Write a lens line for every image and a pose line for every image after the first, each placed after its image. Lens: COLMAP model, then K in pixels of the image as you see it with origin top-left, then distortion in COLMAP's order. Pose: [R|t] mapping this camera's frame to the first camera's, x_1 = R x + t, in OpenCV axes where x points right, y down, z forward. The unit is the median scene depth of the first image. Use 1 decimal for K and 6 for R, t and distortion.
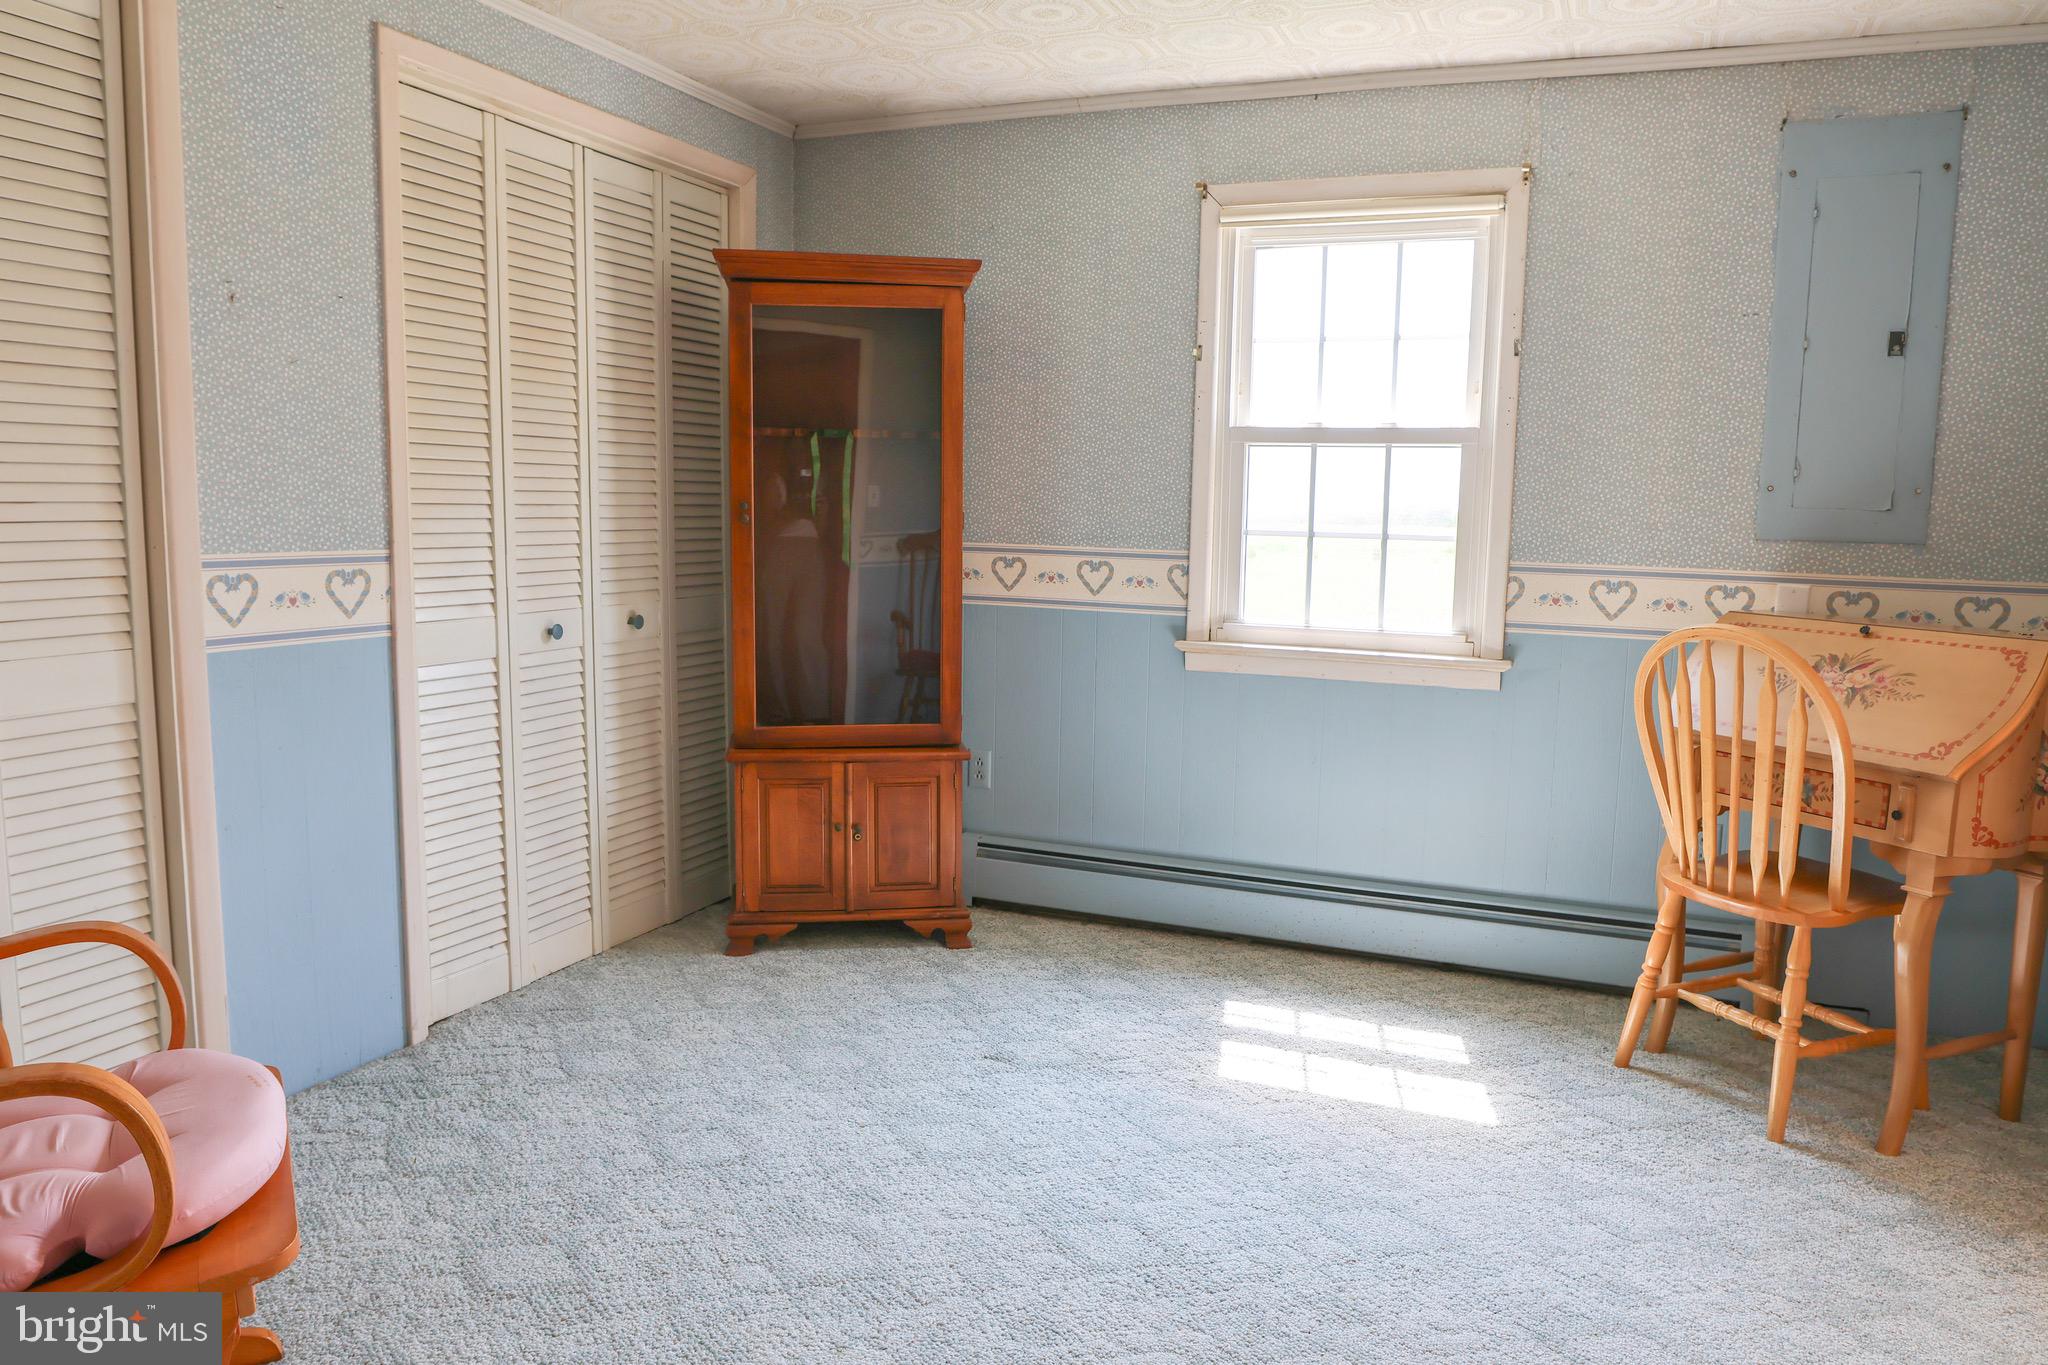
lens RADIAL K [[1421.9, 0, 1026.2], [0, 1421.9, 673.0], [0, 0, 1]] dist [-0.050545, 0.026459]
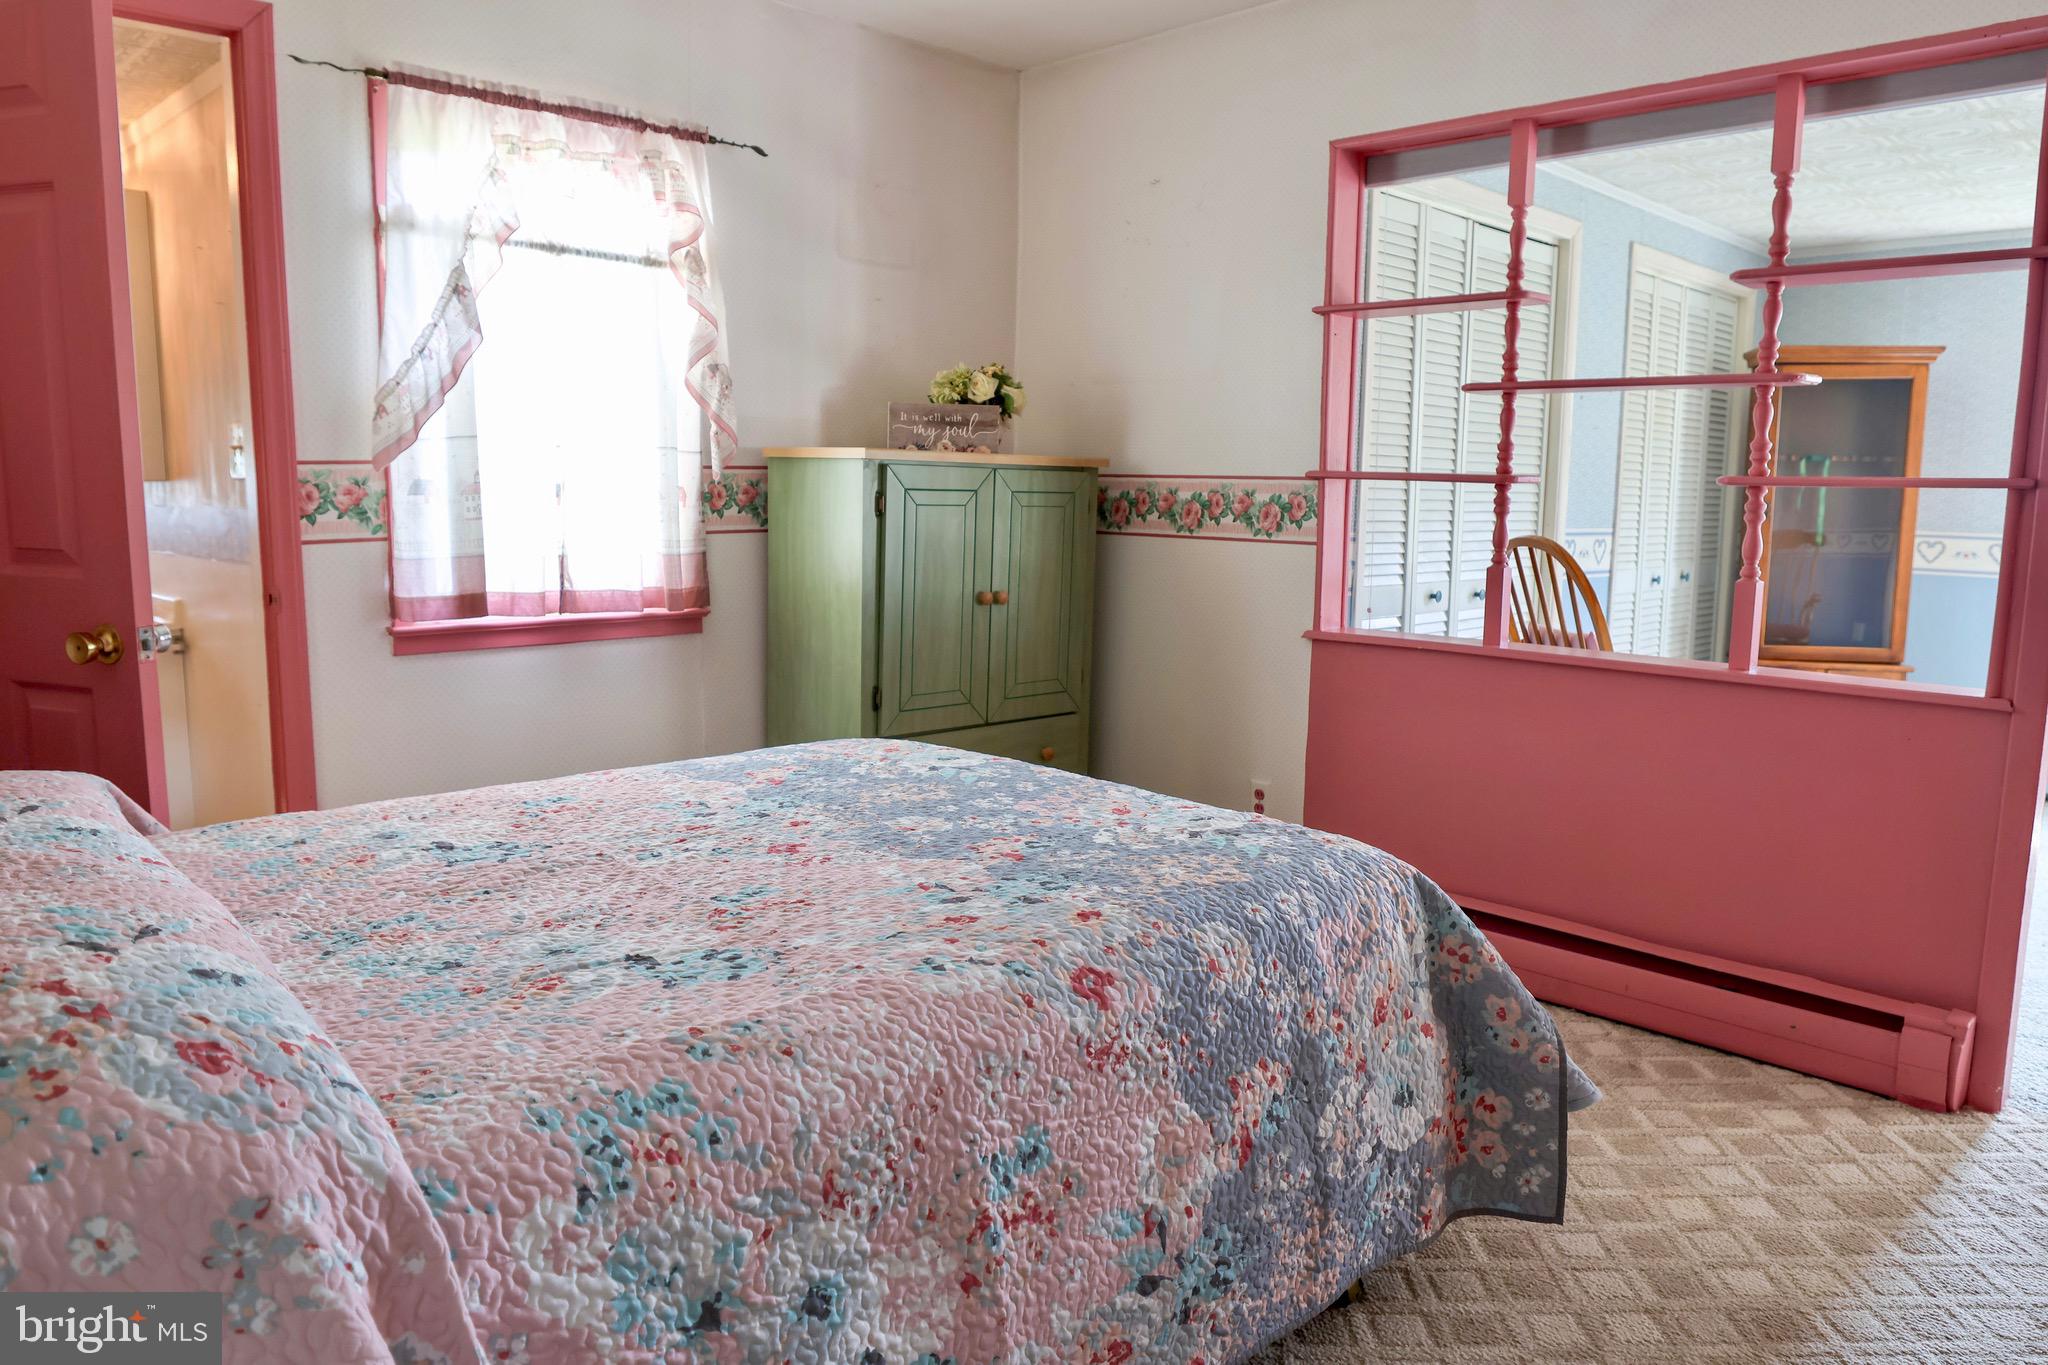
lens RADIAL K [[1421.9, 0, 1032.9], [0, 1421.9, 692.0], [0, 0, 1]] dist [-0.050545, 0.026459]
pose [[0.926375, 0.046516, -0.373720, -0.362617], [-0.040895, 0.998900, 0.022960, 0.089128], [0.374376, -0.005986, 0.927258, -0.772773]]
